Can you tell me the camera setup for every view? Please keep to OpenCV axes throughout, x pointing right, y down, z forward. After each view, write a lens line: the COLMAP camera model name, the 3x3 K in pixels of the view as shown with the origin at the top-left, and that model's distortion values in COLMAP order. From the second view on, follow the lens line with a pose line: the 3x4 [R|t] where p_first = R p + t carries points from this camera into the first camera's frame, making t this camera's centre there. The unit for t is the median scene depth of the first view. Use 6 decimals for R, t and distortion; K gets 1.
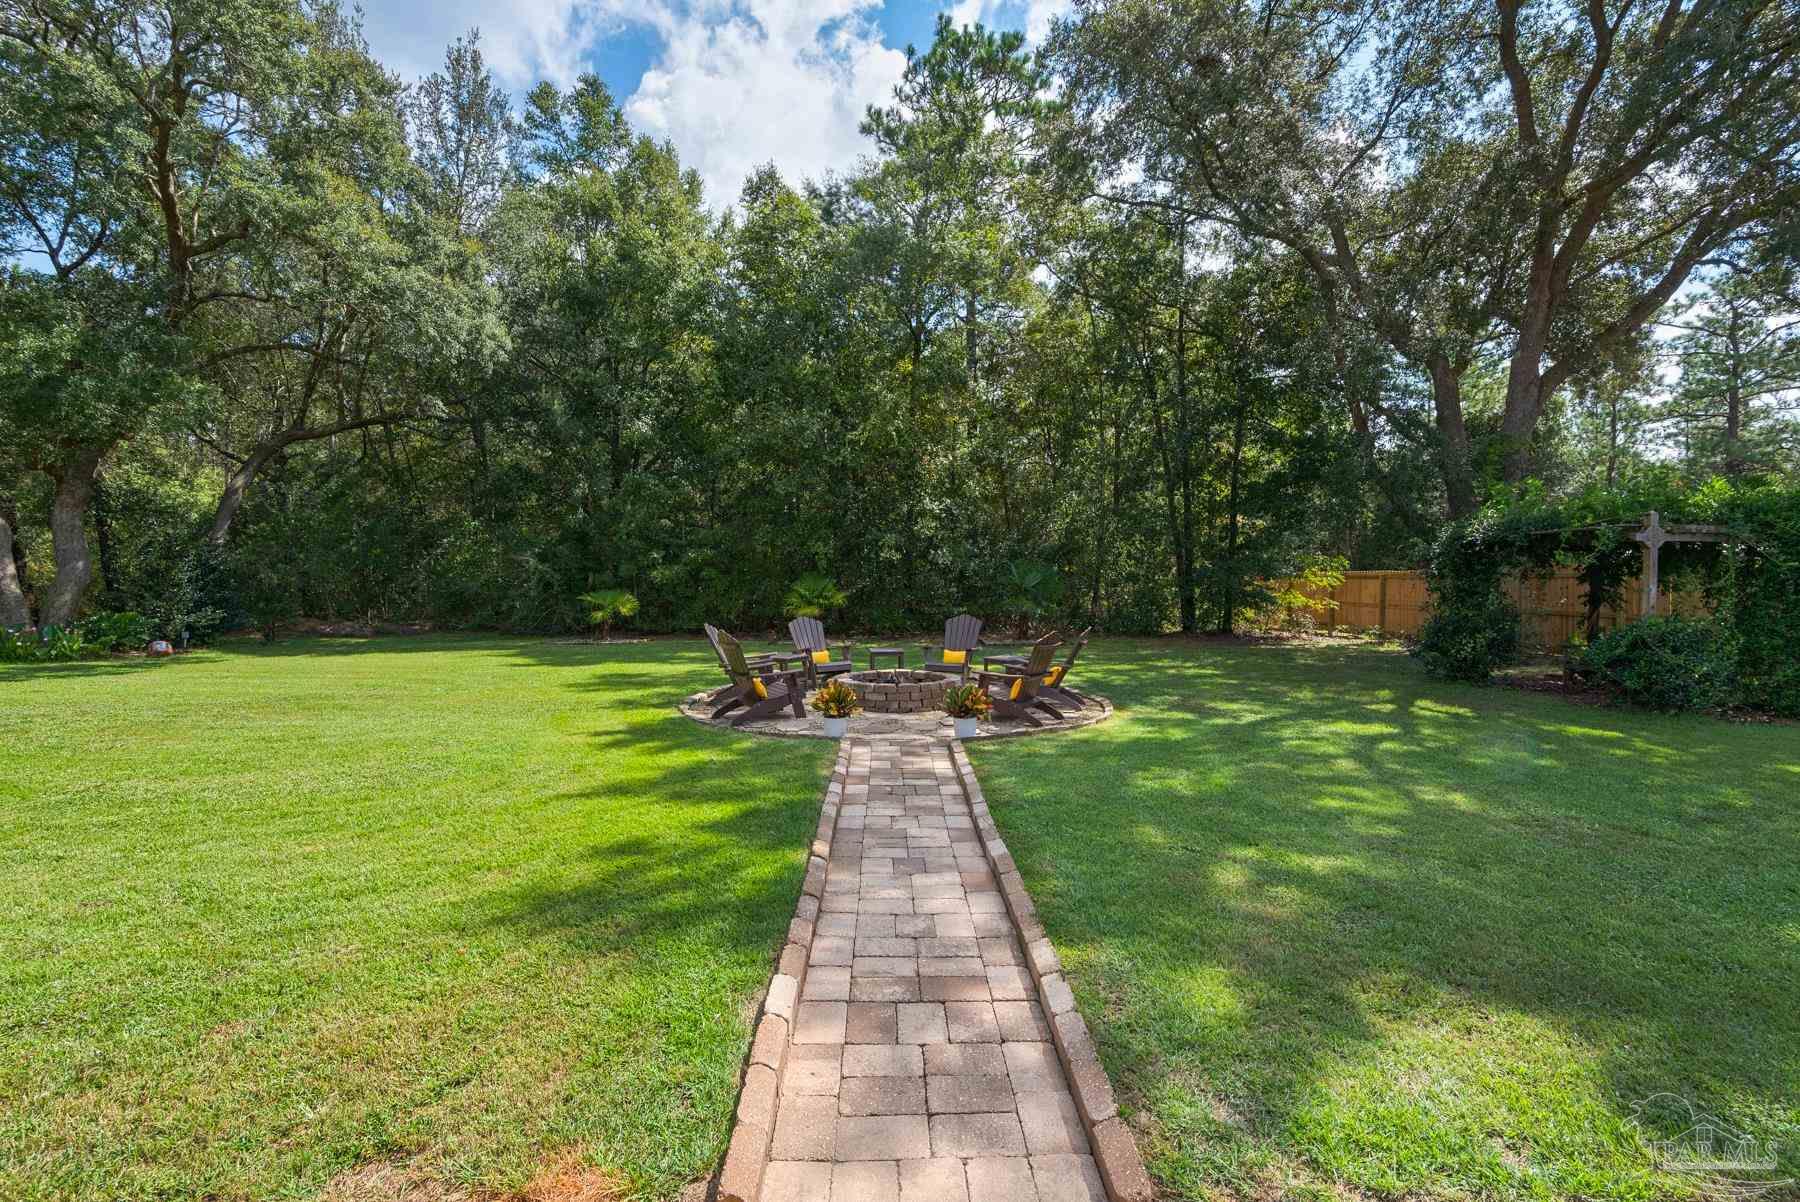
lens RADIAL K [[813.3, 0, 901.7], [0, 813.3, 593.4], [0, 0, 1]] dist [0.004324, -0.001275]
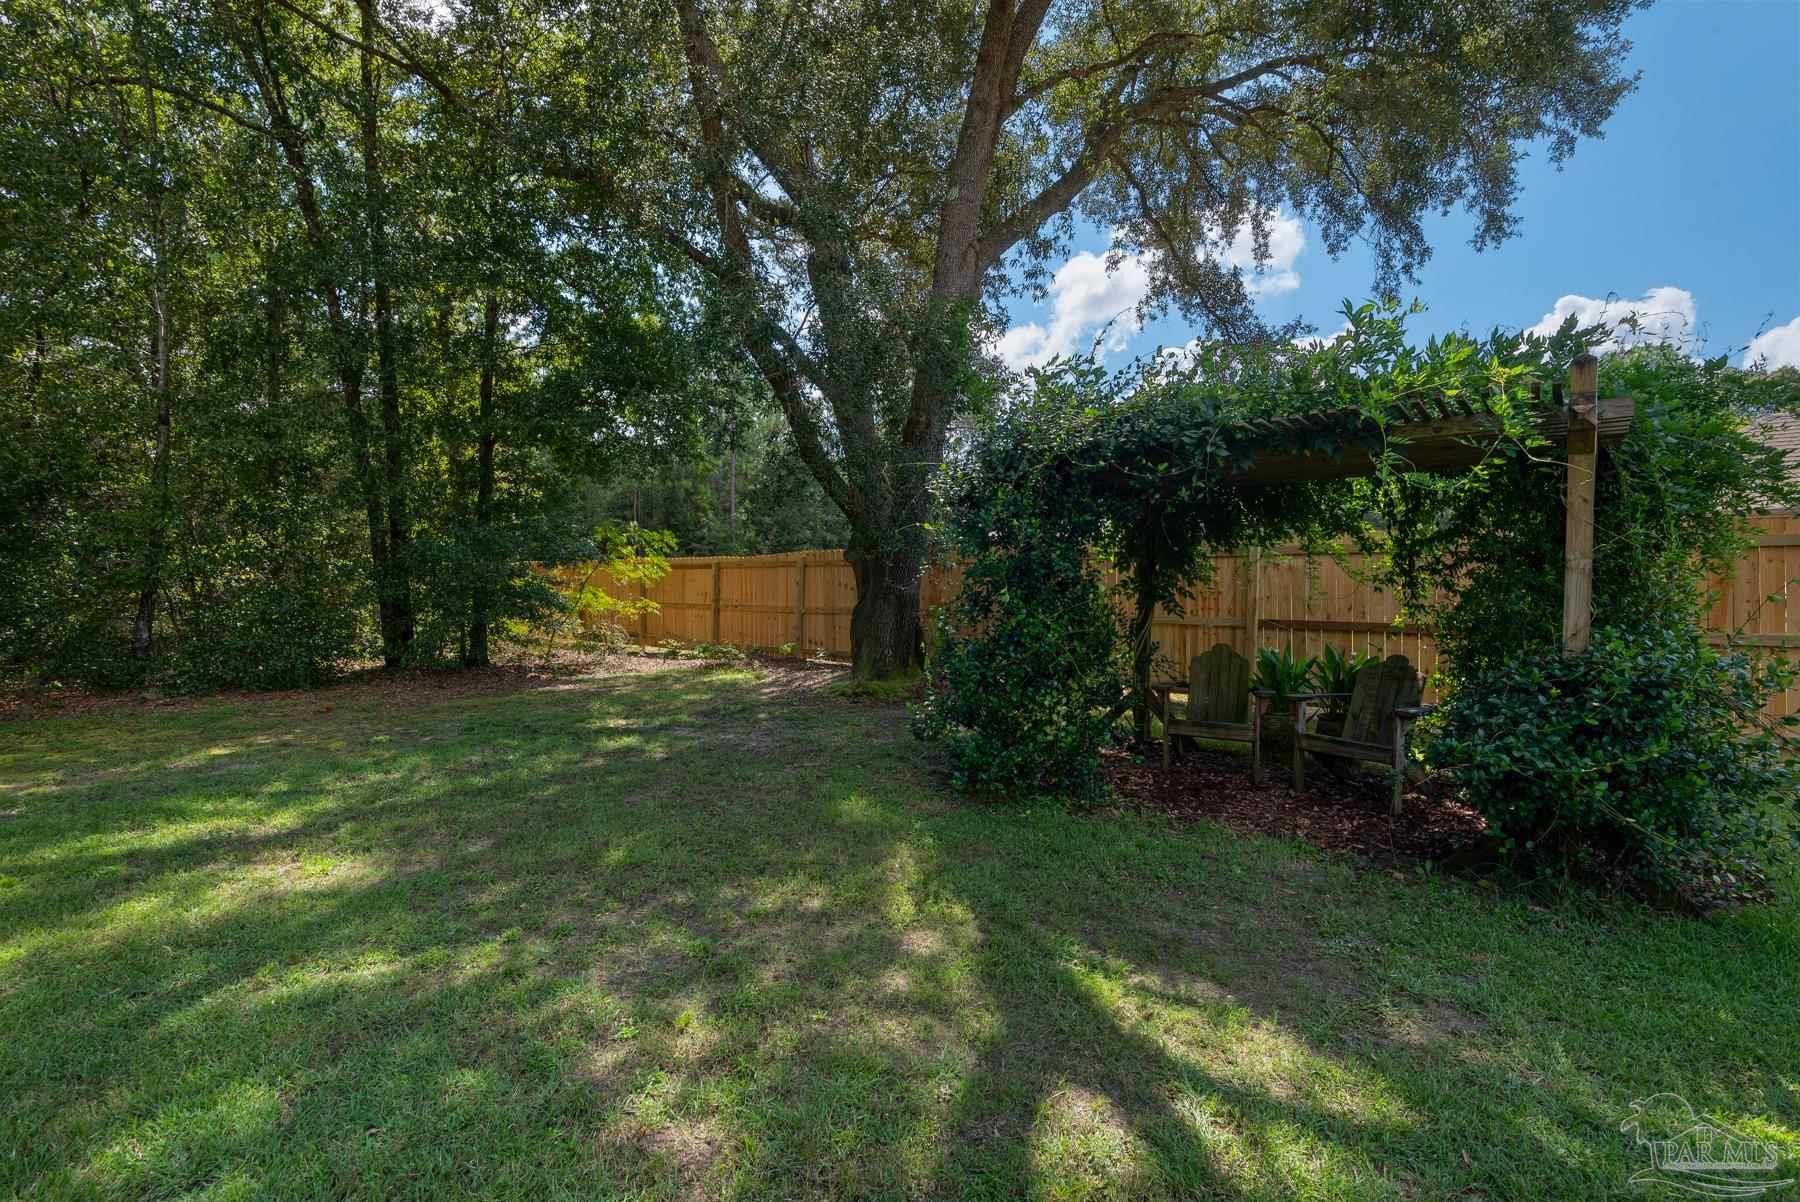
lens RADIAL K [[813.3, 0, 903.7], [0, 813.3, 594.5], [0, 0, 1]] dist [0.004324, -0.001275]
pose [[0.666001, -0.011943, 0.745855, 0.192111], [0.010703, 0.999922, 0.006455, 0.001522], [-0.745874, 0.003684, 0.666077, 0.444719]]
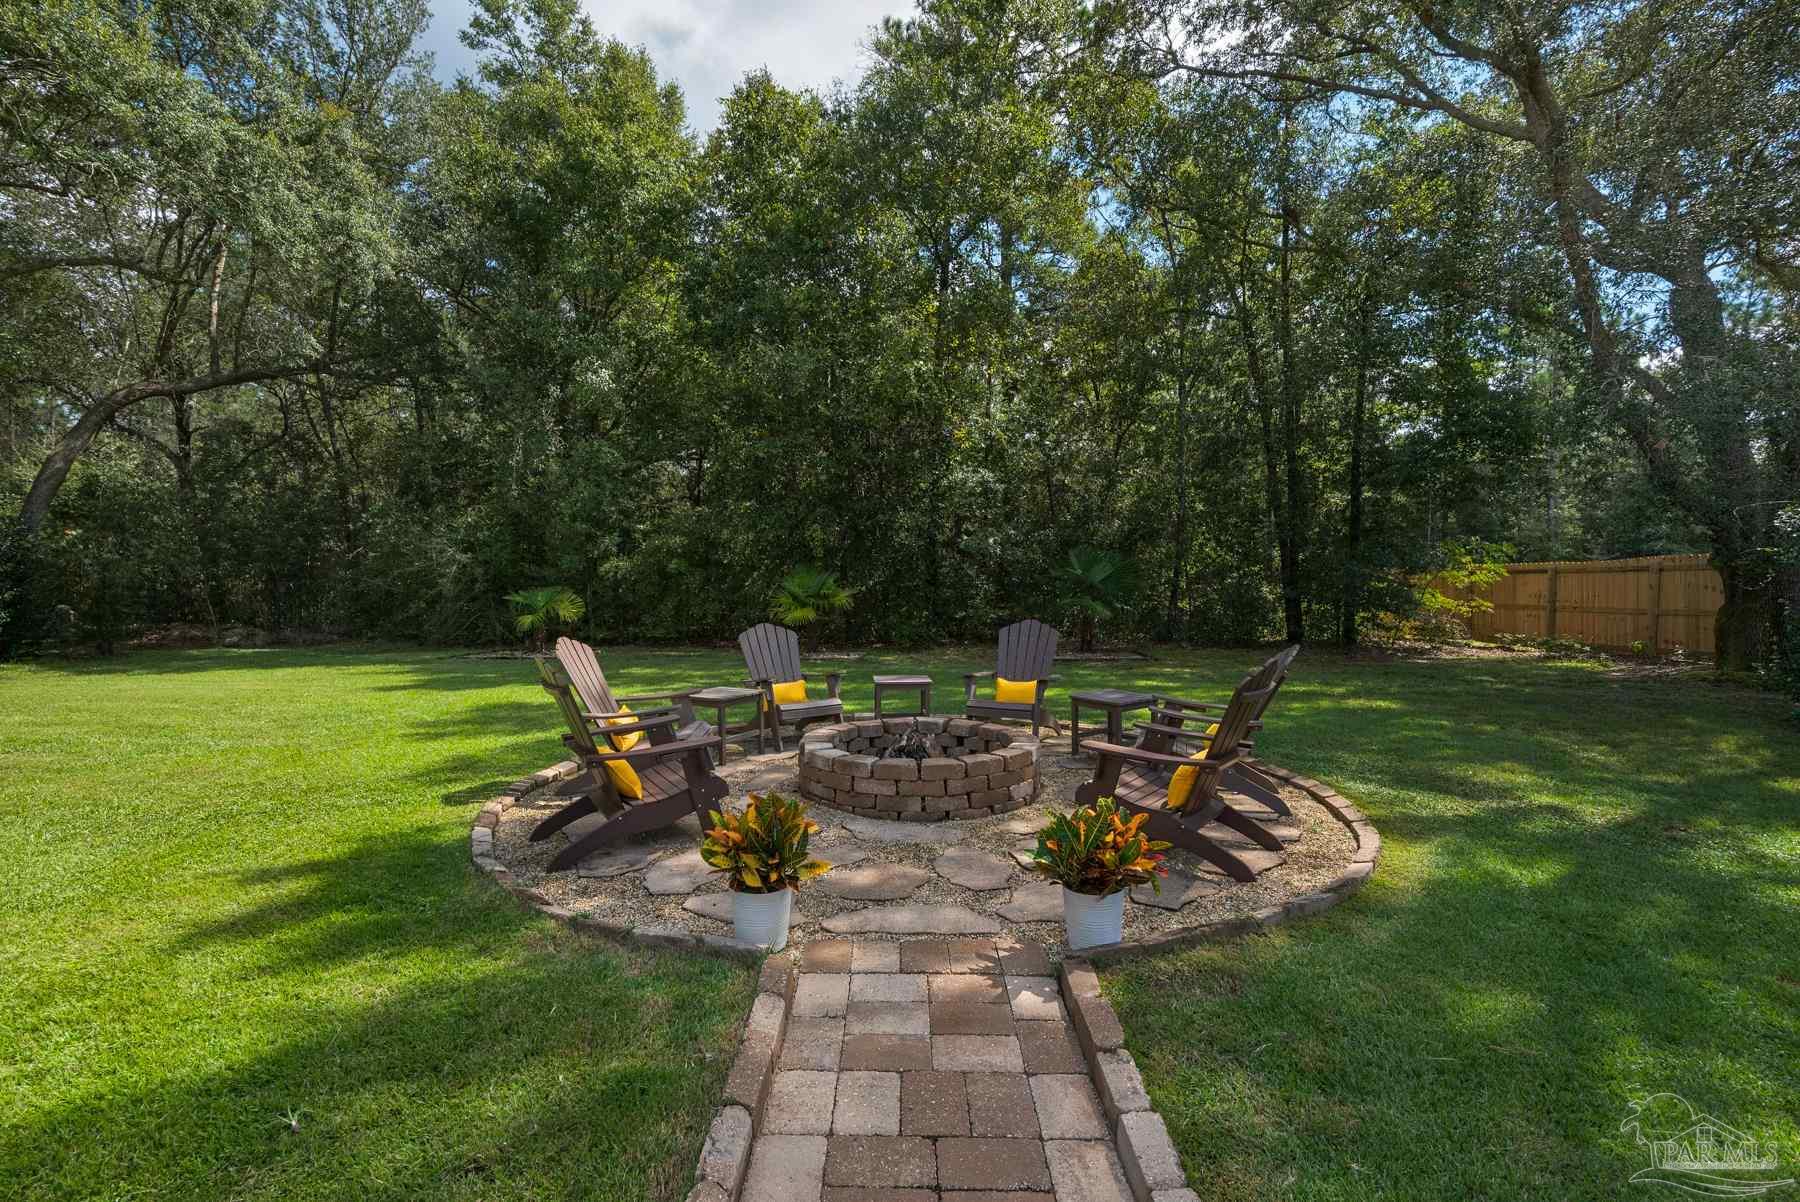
lens RADIAL K [[813.3, 0, 901.3], [0, 813.3, 601.0], [0, 0, 1]] dist [0.004324, -0.001275]
pose [[0.999640, -0.000255, -0.026820, -0.001549], [0.000346, 0.999994, 0.003380, 0.005716], [0.026819, -0.003388, 0.999635, 0.226837]]
